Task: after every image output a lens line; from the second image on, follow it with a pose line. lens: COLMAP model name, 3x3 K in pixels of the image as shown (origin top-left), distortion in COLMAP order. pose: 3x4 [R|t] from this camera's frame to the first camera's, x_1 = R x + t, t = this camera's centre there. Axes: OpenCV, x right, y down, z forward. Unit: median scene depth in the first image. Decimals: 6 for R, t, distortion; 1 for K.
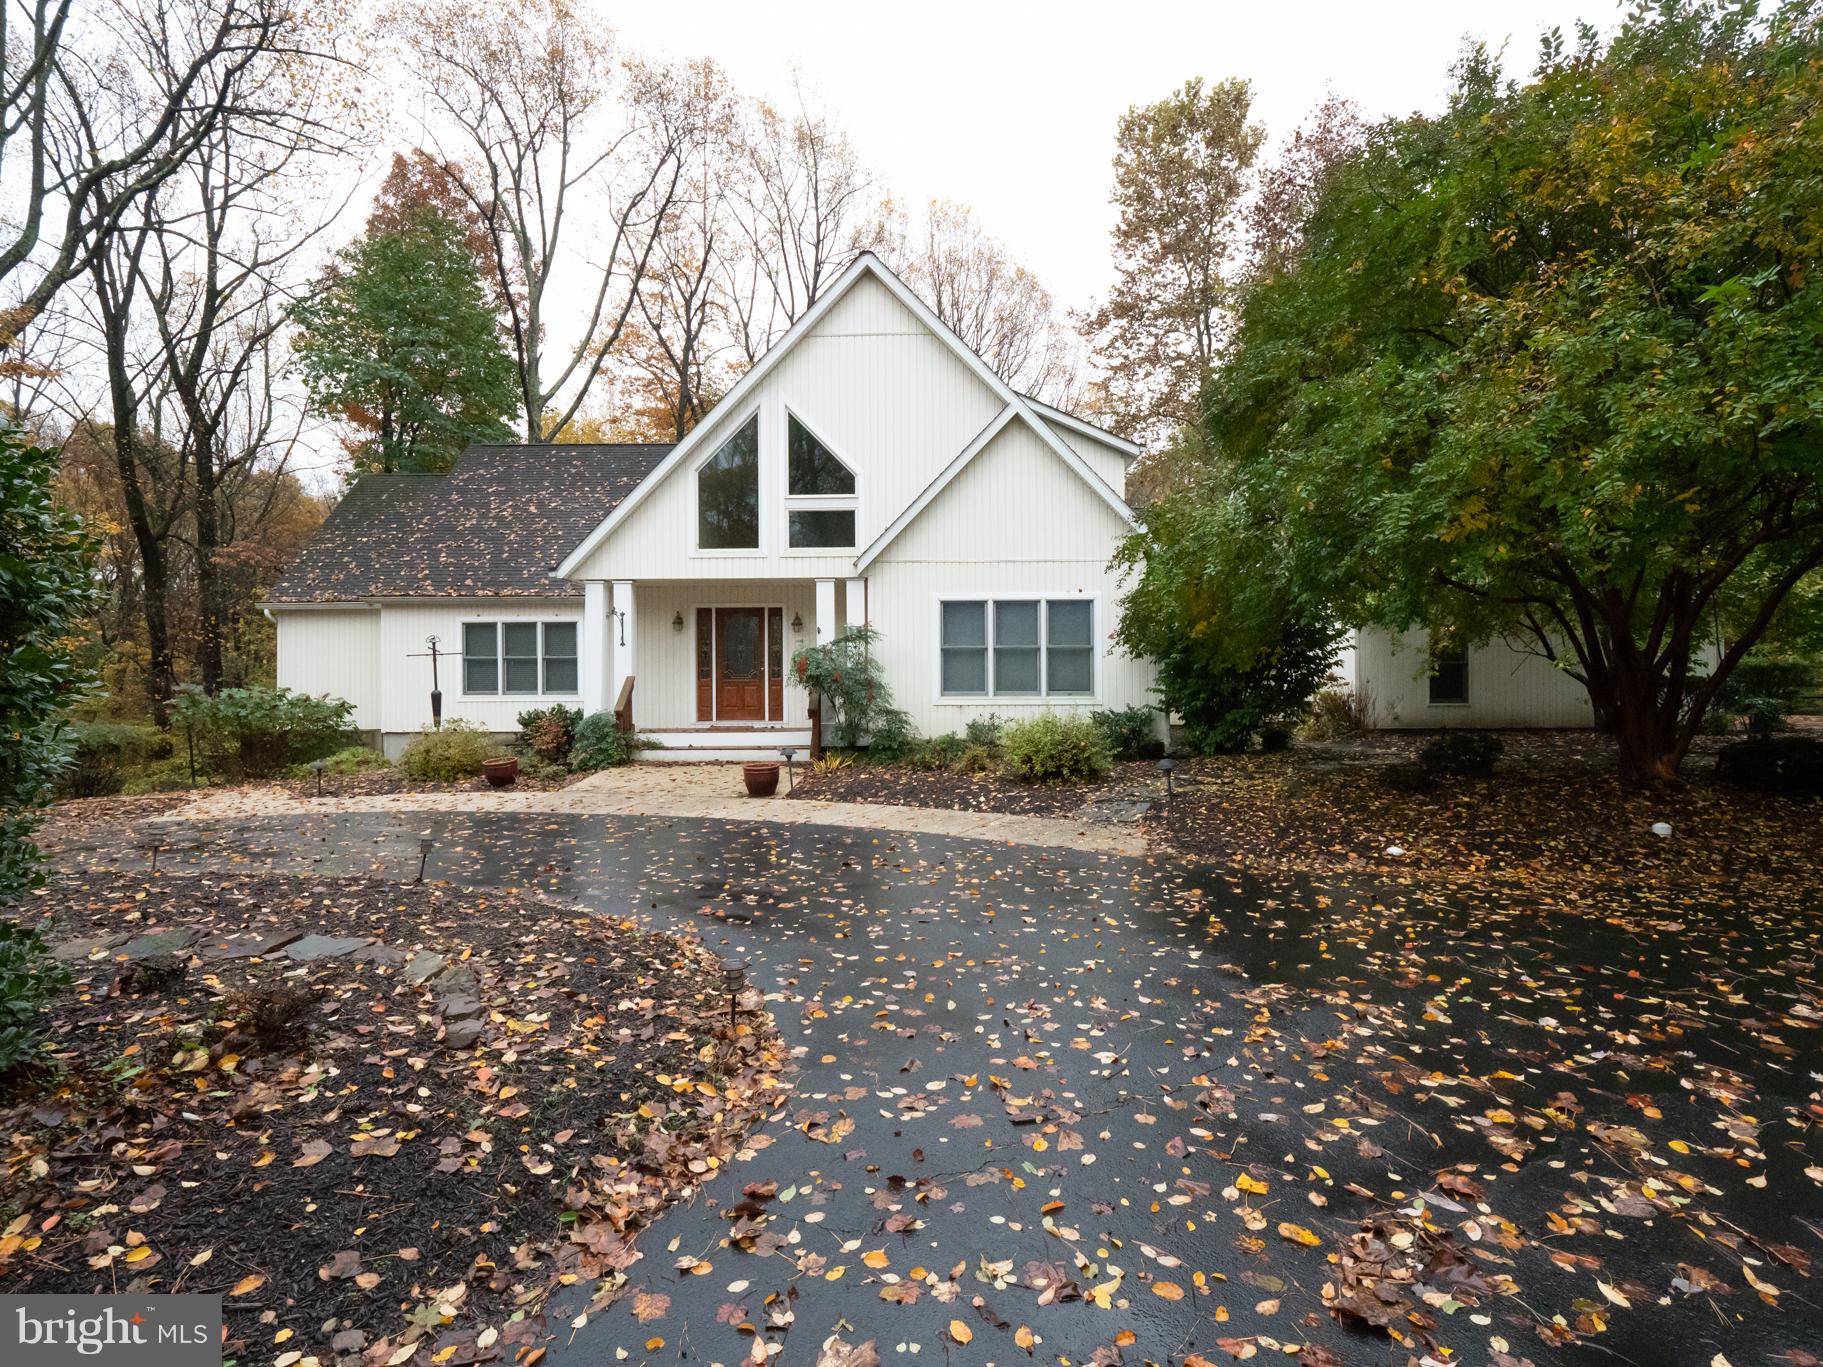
lens RADIAL K [[839.1, 0, 911.5], [0, 839.1, 683.5], [0, 0, 1]] dist [0.001306, -0.000001]
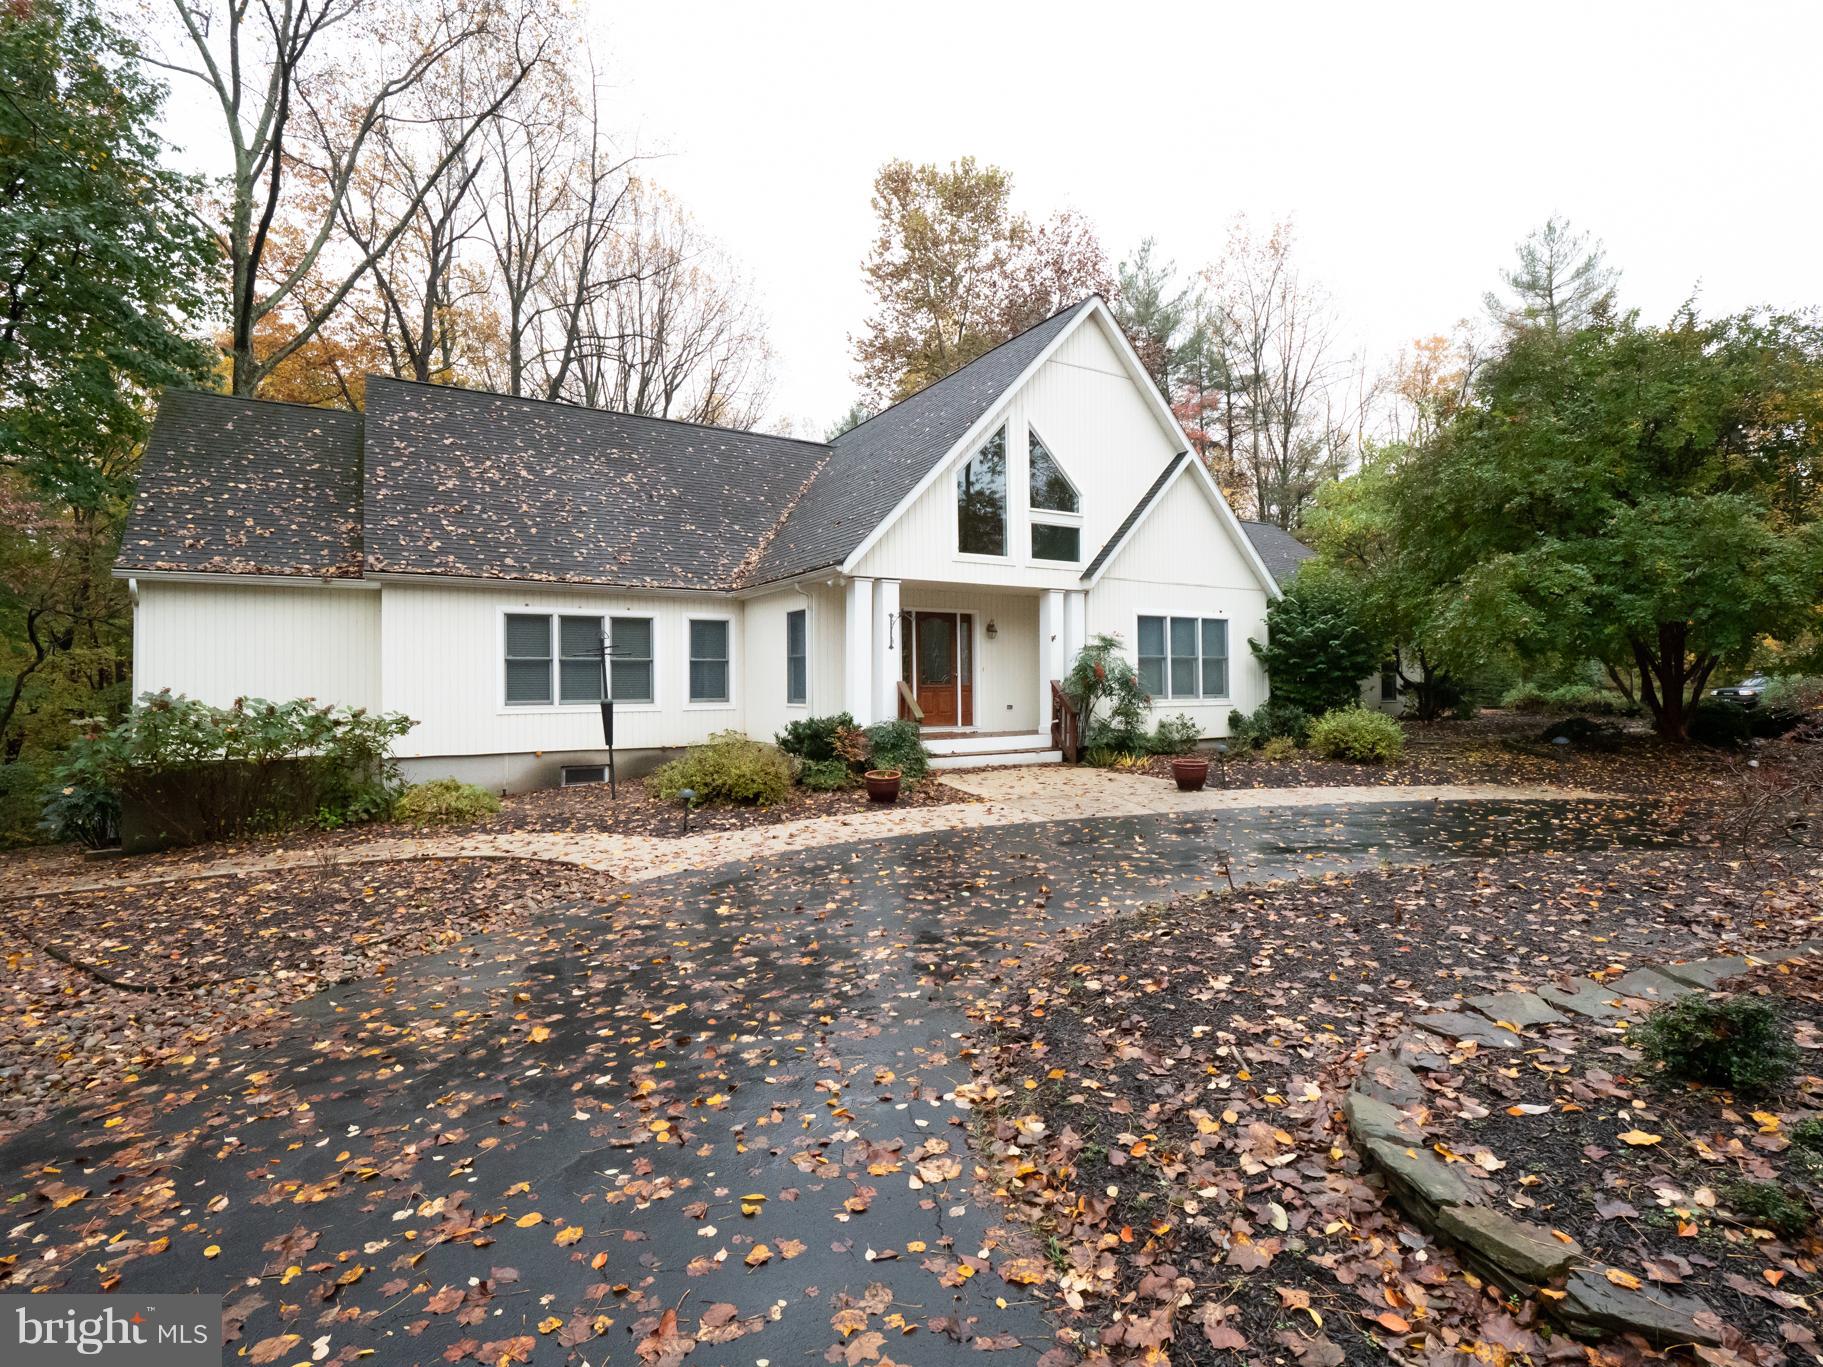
lens RADIAL K [[839.1, 0, 911.5], [0, 839.1, 683.5], [0, 0, 1]] dist [0.001306, -0.000001]
pose [[0.864655, 0.001136, 0.502365, -0.792865], [0.004087, 0.999948, -0.009296, 0.002888], [-0.502350, 0.010091, 0.864605, 0.174960]]
